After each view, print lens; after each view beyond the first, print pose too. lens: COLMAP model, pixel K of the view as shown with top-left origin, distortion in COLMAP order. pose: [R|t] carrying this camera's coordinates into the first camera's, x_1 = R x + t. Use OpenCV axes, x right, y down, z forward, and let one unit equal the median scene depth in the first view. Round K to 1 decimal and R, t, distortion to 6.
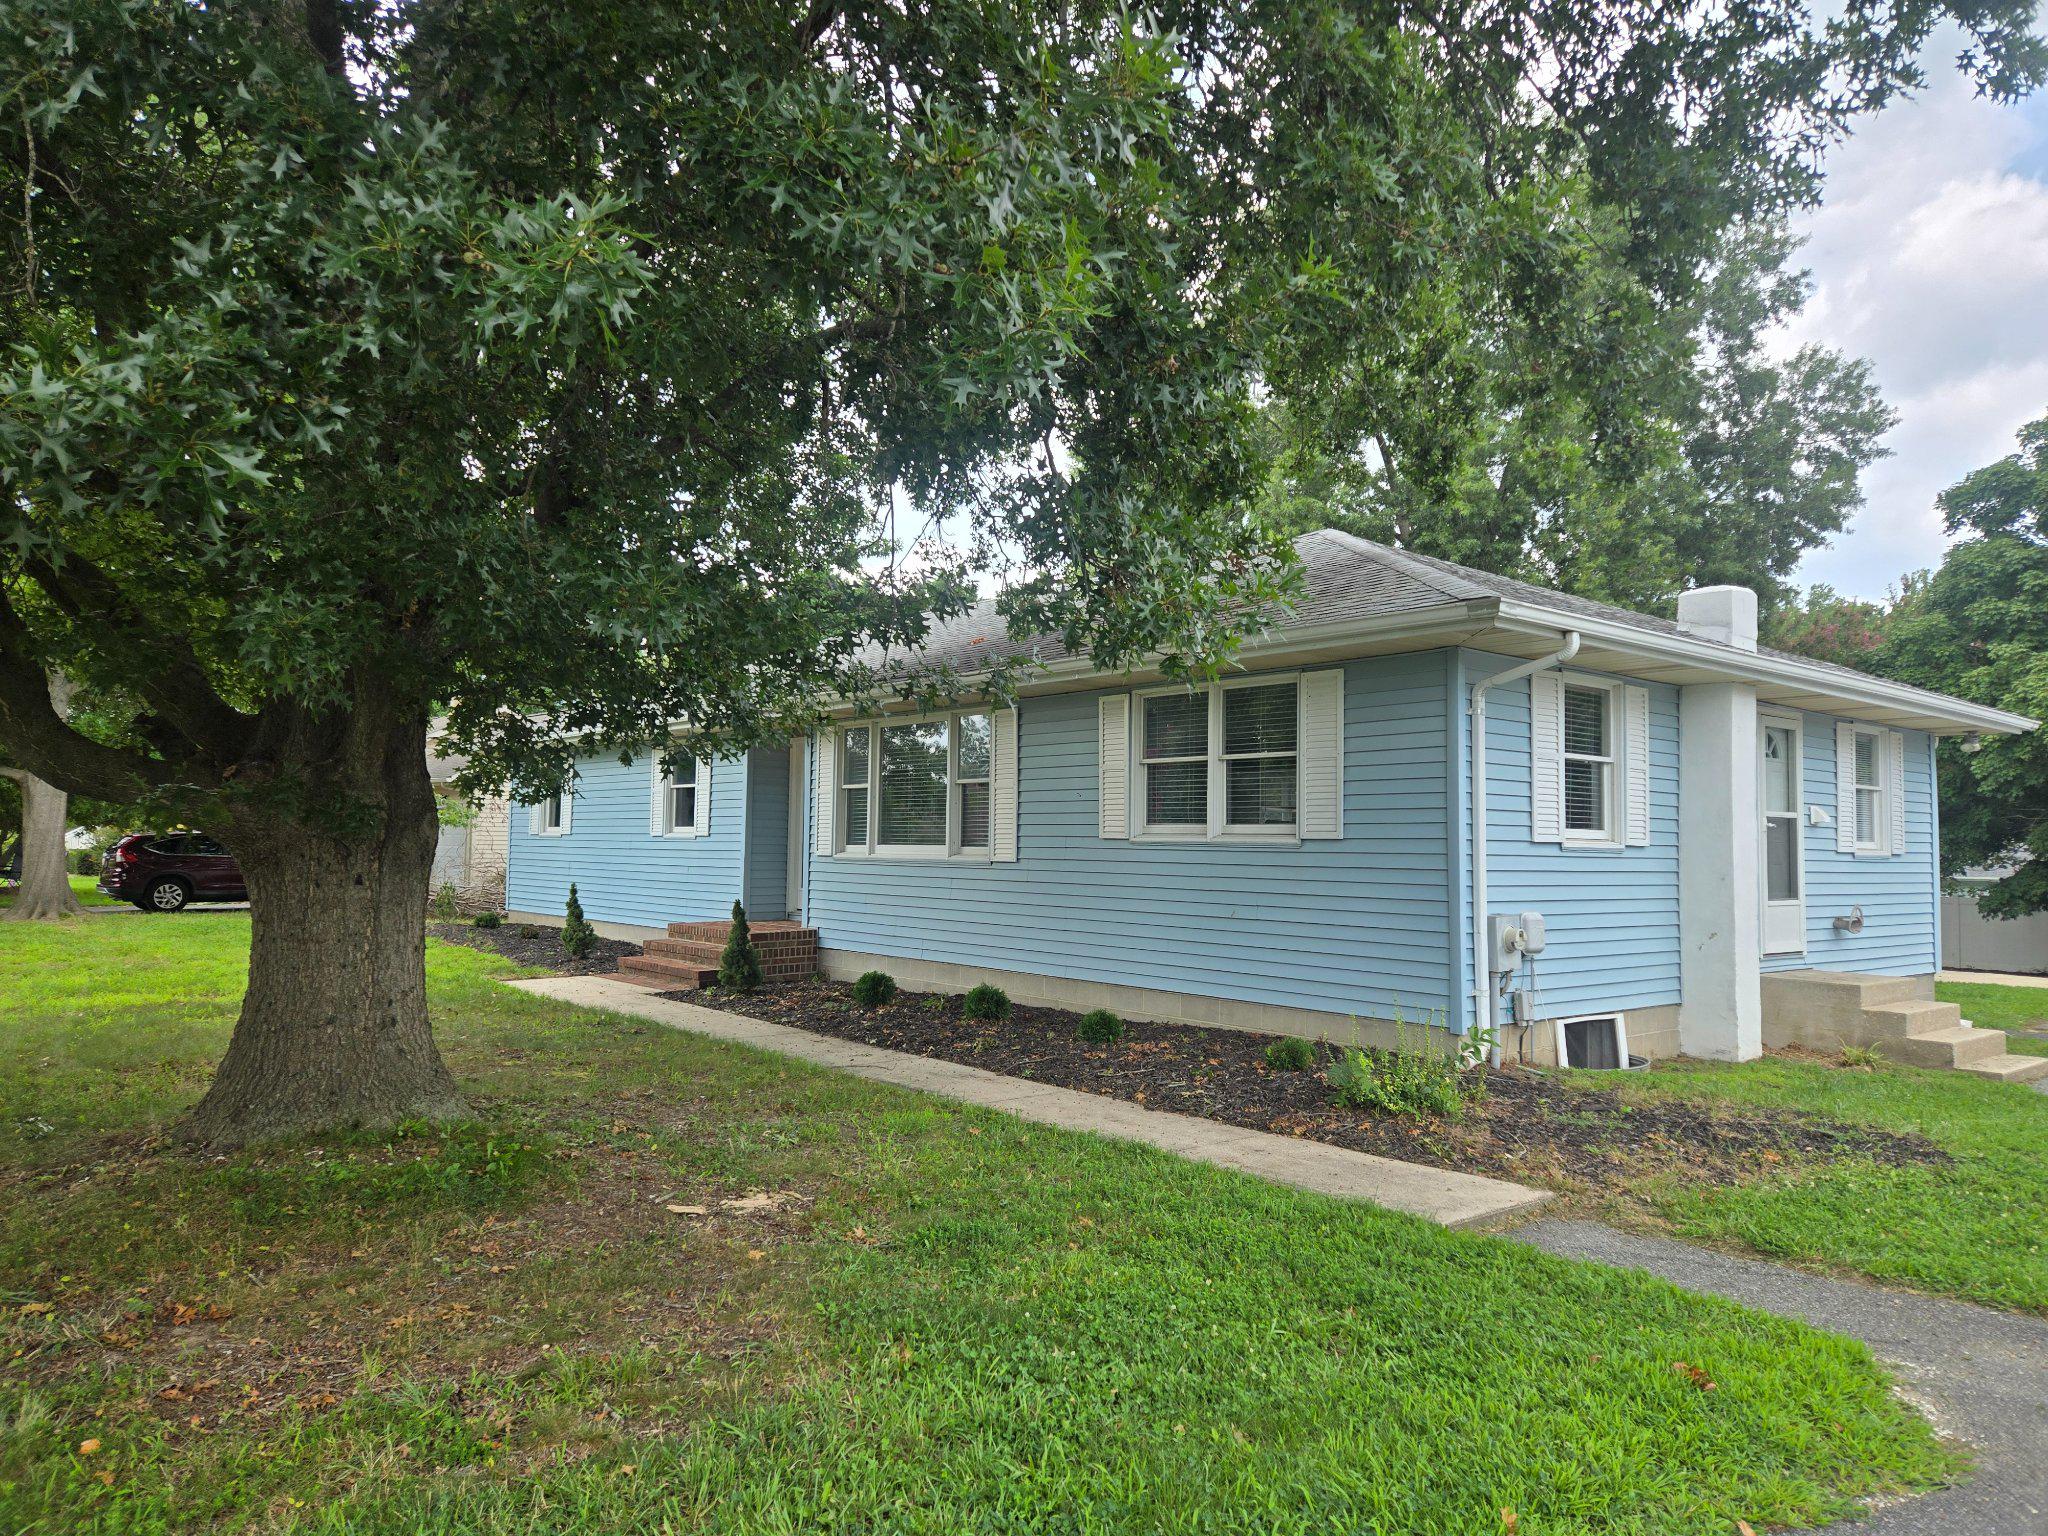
lens RADIAL K [[1374.3, 0, 1012.4], [0, 1374.3, 770.6], [0, 0, 1]] dist [0.041717, -0.035548]
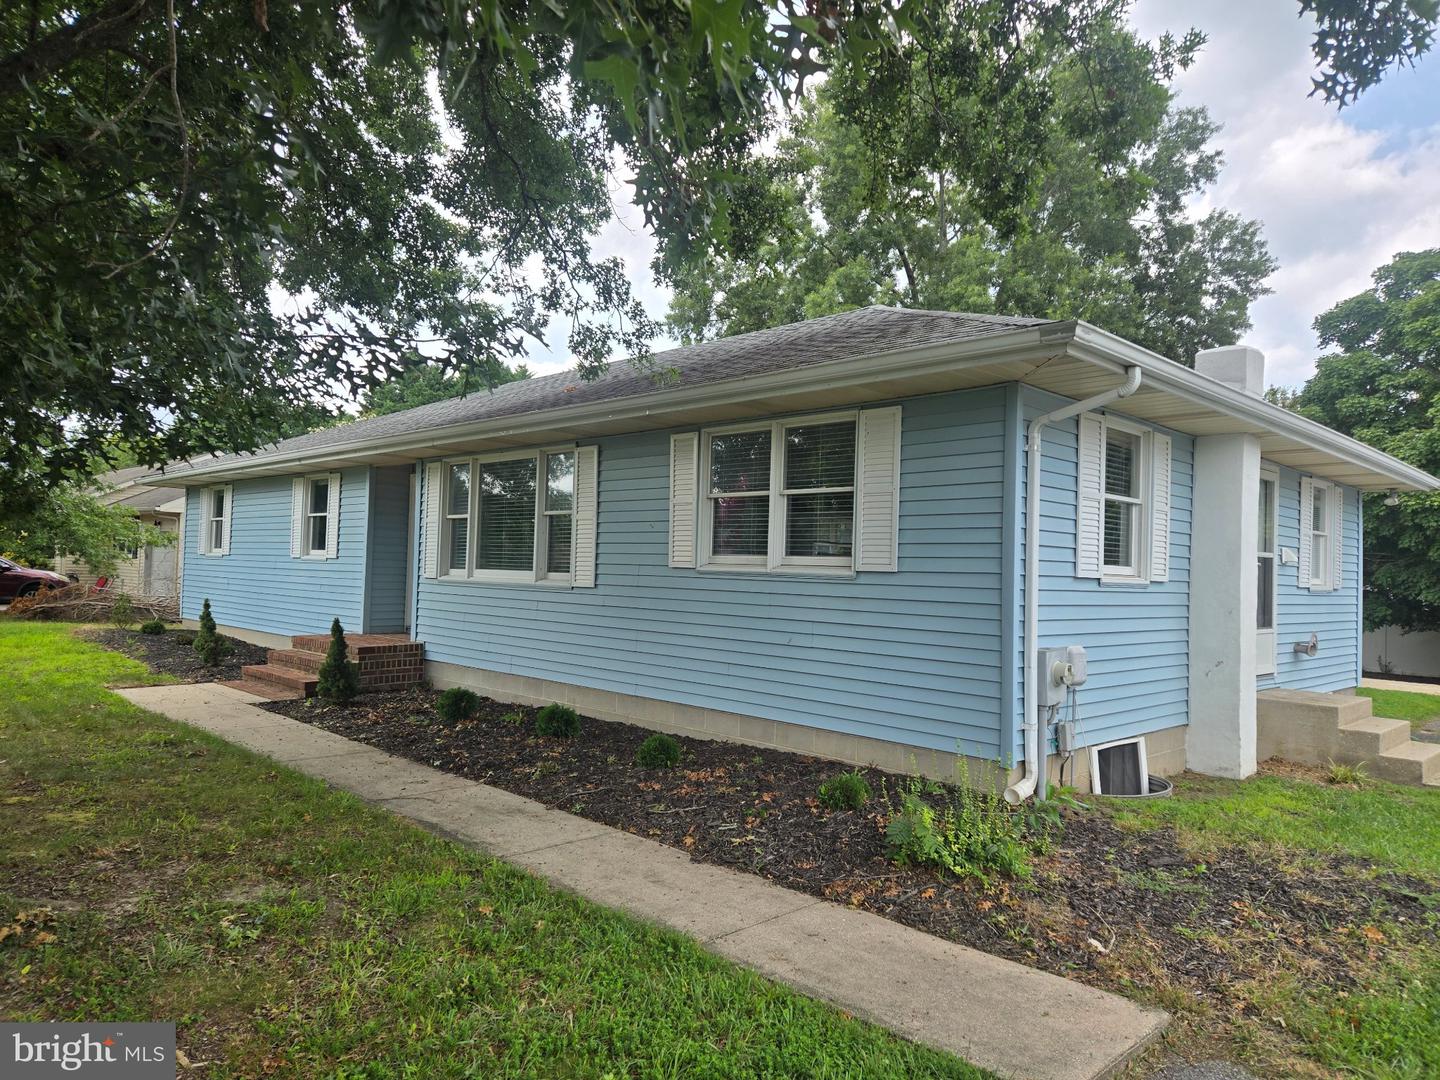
lens RADIAL K [[987.2, 0, 720.0], [0, 987.2, 540.0], [0, 0, 1]] dist [-0.004320, -0.001407]
pose [[0.996129, 0.017334, 0.086174, 0.035421], [-0.019524, 0.999506, 0.024634, 0.008057], [-0.085705, -0.026221, 0.995975, 0.221776]]
